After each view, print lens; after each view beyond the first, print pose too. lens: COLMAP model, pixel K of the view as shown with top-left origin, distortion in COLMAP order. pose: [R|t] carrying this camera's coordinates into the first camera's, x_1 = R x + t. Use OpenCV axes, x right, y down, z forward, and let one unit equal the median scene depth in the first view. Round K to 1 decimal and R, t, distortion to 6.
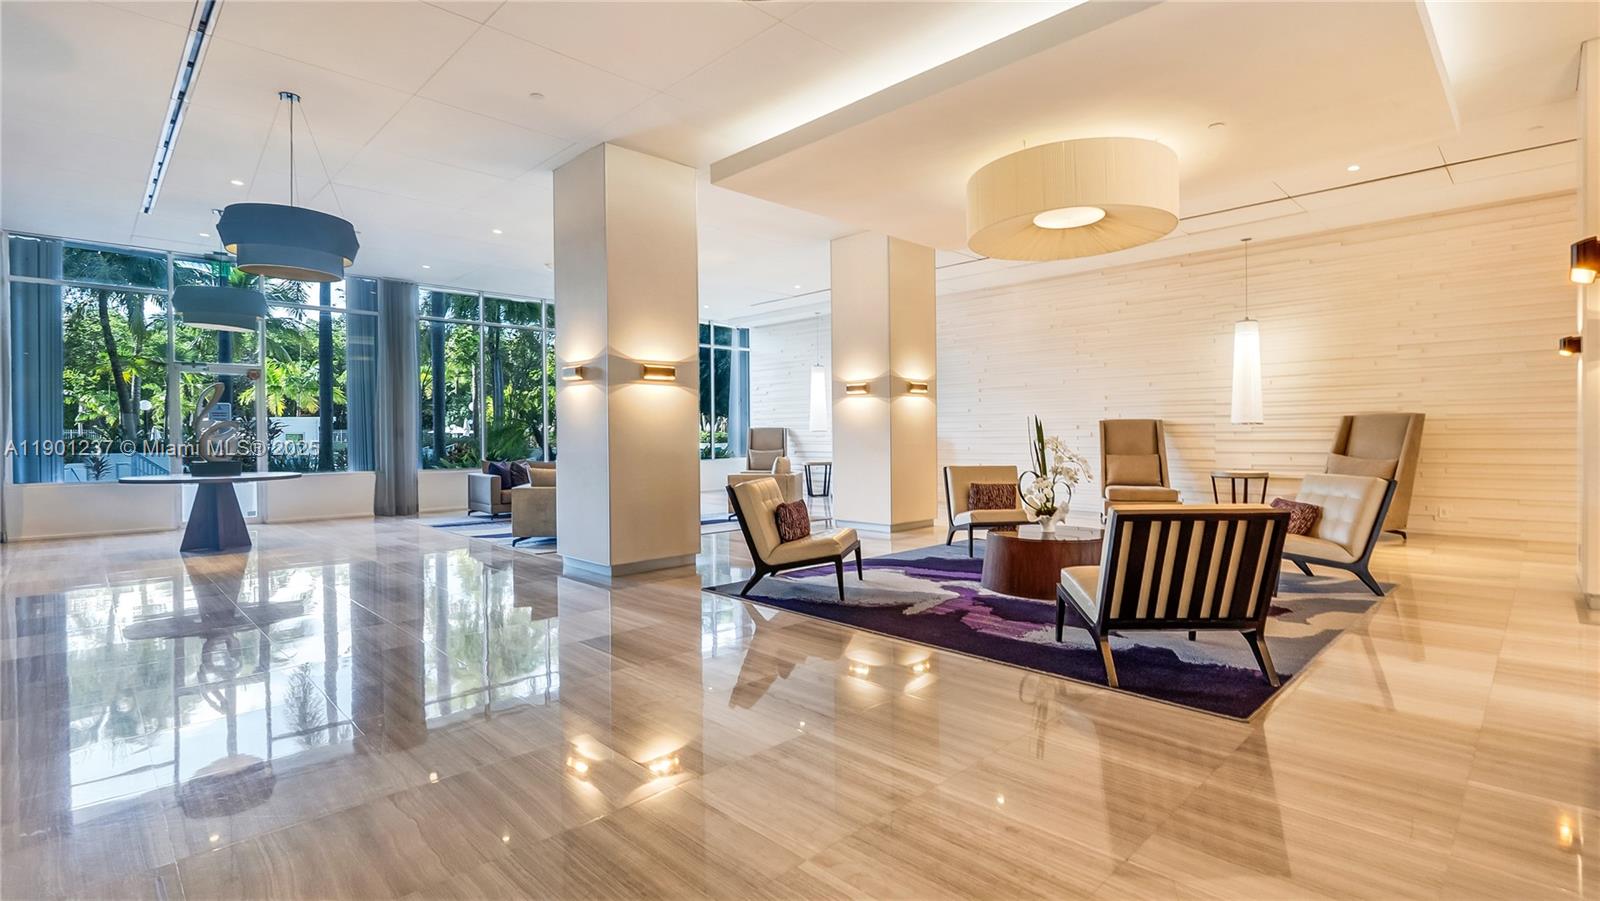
lens RADIAL K [[754.9, 0, 803.6], [0, 754.9, 448.8], [0, 0, 1]] dist [-0.015449, 0.004817]
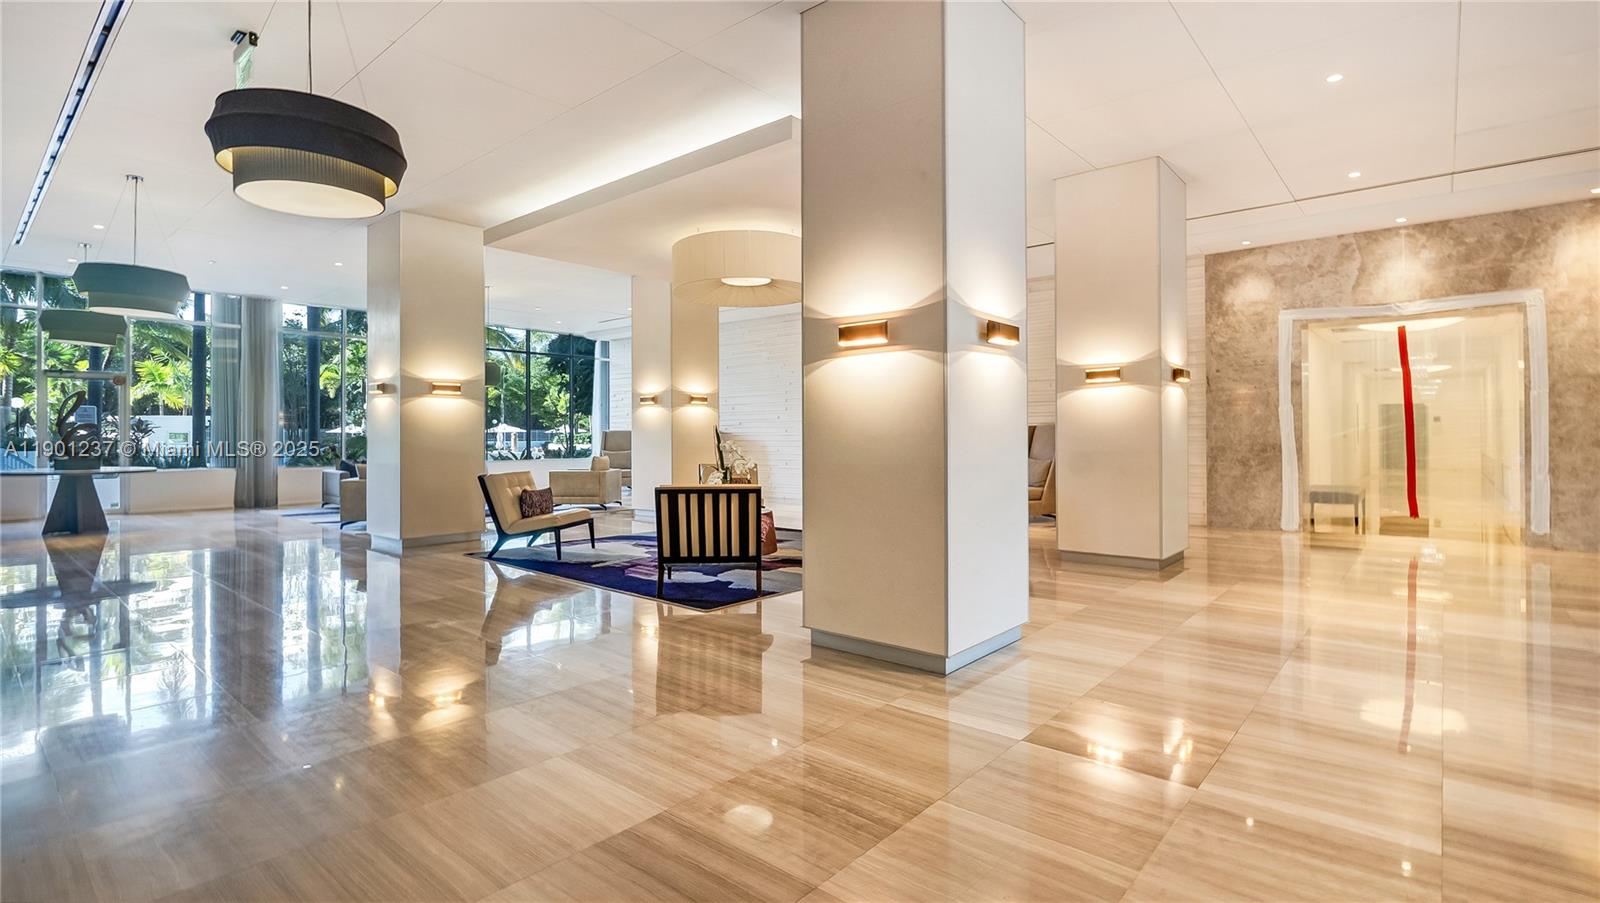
lens RADIAL K [[764.1, 0, 795.4], [0, 764.1, 435.3], [0, 0, 1]] dist [-0.002088, -0.000323]
pose [[0.997218, 0.006884, 0.074219, 0.236336], [-0.005315, 0.999759, -0.021317, 0.001913], [-0.074348, 0.020863, 0.997014, -0.261231]]
